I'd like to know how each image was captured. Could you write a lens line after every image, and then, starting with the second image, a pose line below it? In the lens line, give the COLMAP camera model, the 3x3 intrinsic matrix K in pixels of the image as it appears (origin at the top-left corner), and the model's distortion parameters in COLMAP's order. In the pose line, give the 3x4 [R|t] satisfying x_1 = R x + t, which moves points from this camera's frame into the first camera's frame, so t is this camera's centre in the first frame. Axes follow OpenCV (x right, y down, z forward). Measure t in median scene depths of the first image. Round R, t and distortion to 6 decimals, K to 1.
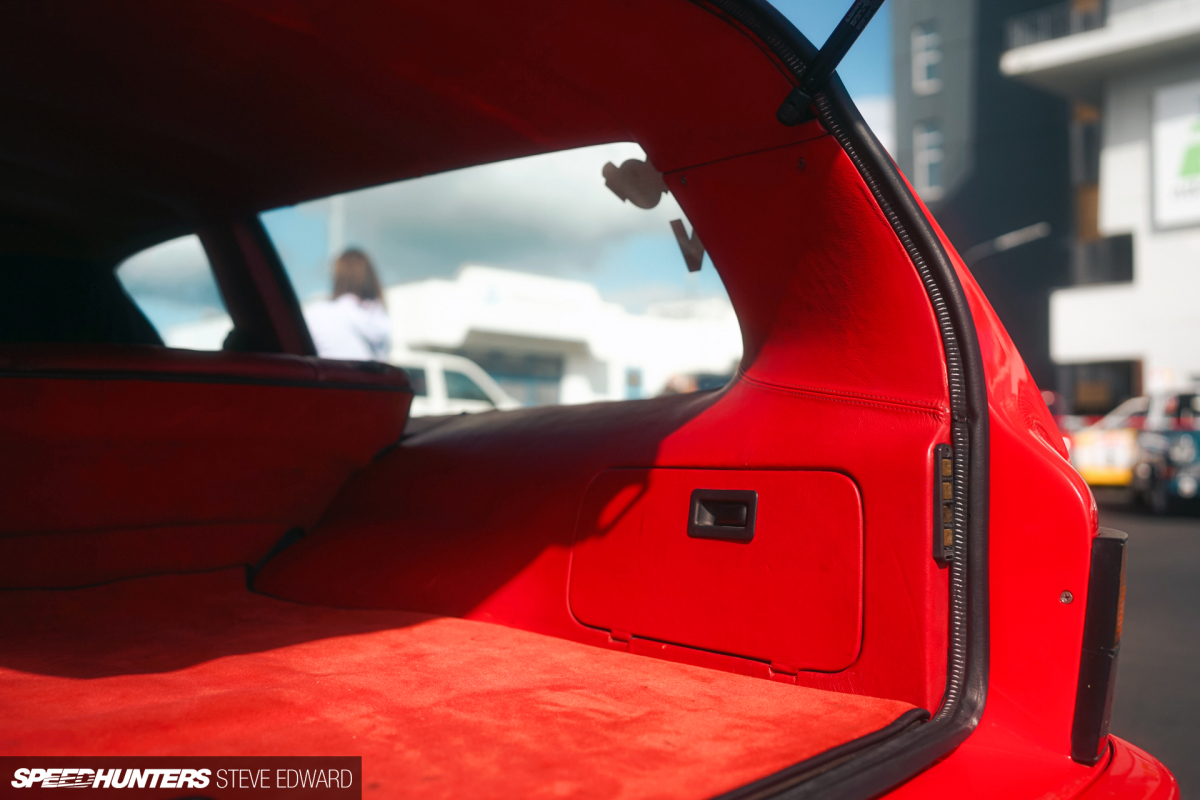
lens RADIAL K [[1167.0, 0, 566.2], [0, 1167.0, 403.5], [0, 0, 1]] dist [-0.209227, 0.297152]
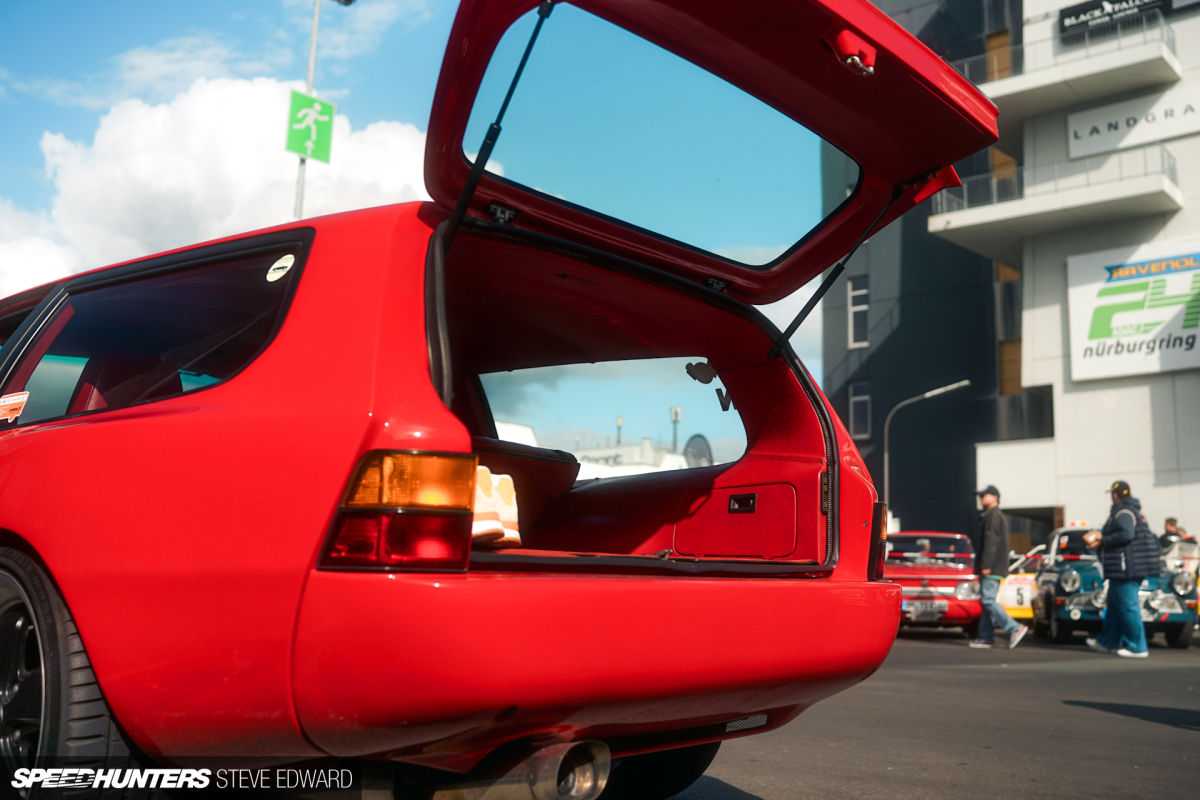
lens RADIAL K [[1167.0, 0, 566.2], [0, 1167.0, 403.5], [0, 0, 1]] dist [-0.209227, 0.297152]
pose [[0.997824, 0.034242, 0.056343, -0.418466], [-0.027230, 0.992300, -0.120831, 0.200458], [-0.060046, 0.119034, 0.991073, -1.598428]]
